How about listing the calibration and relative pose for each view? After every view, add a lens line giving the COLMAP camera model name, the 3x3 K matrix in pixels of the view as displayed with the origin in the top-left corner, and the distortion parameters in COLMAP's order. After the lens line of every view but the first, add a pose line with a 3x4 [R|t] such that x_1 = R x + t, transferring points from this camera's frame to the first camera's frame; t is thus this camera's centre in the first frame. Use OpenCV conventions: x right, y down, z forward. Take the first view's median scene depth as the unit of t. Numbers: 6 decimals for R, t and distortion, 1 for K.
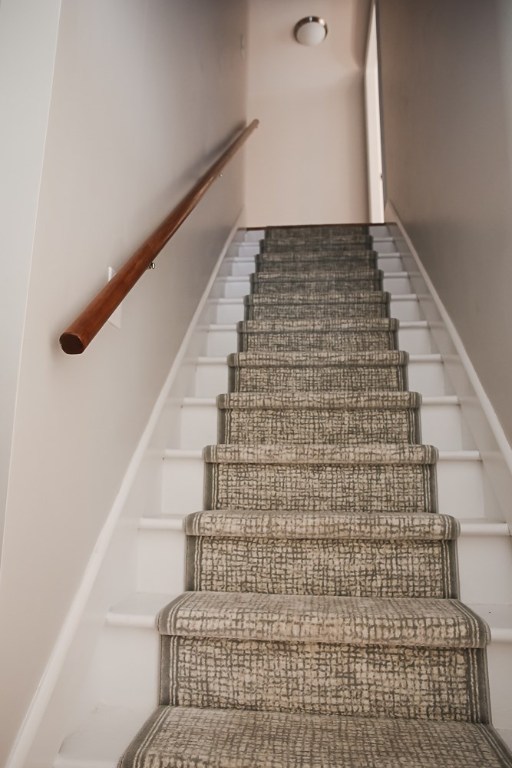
lens RADIAL K [[538.7, 0, 256.0], [0, 538.7, 384.0], [0, 0, 1]] dist [-0.098592, 0.073034]
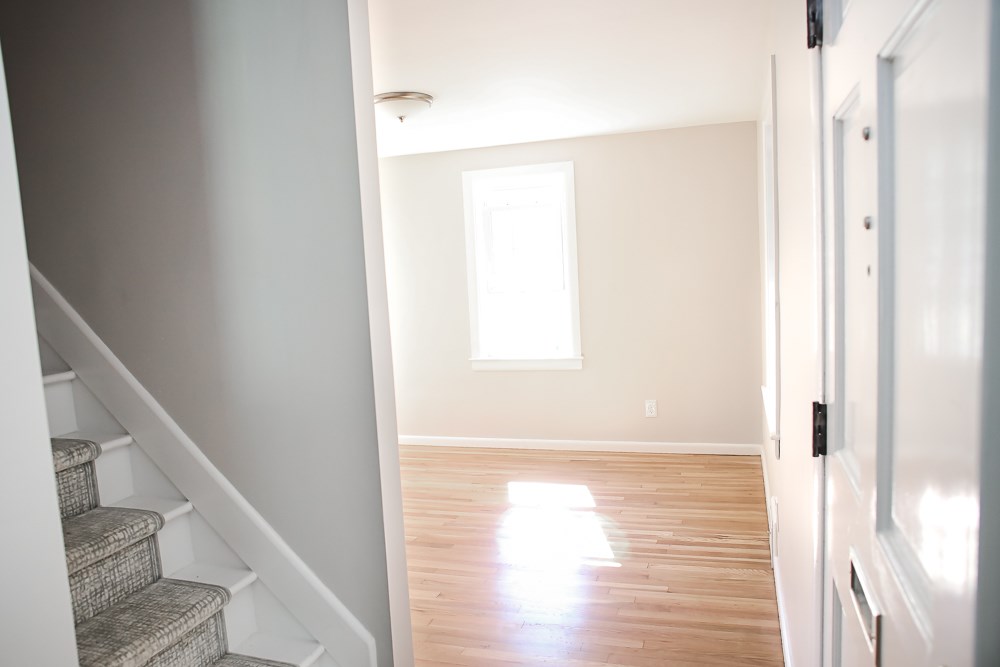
lens RADIAL K [[701.5, 0, 505.8], [0, 701.5, 337.7], [0, 0, 1]] dist [-0.098592, 0.073034]
pose [[0.196642, -0.122503, 0.972792, -0.866721], [-0.141950, 0.978154, 0.151872, -0.445899], [-0.970145, -0.167952, 0.174957, 0.078213]]
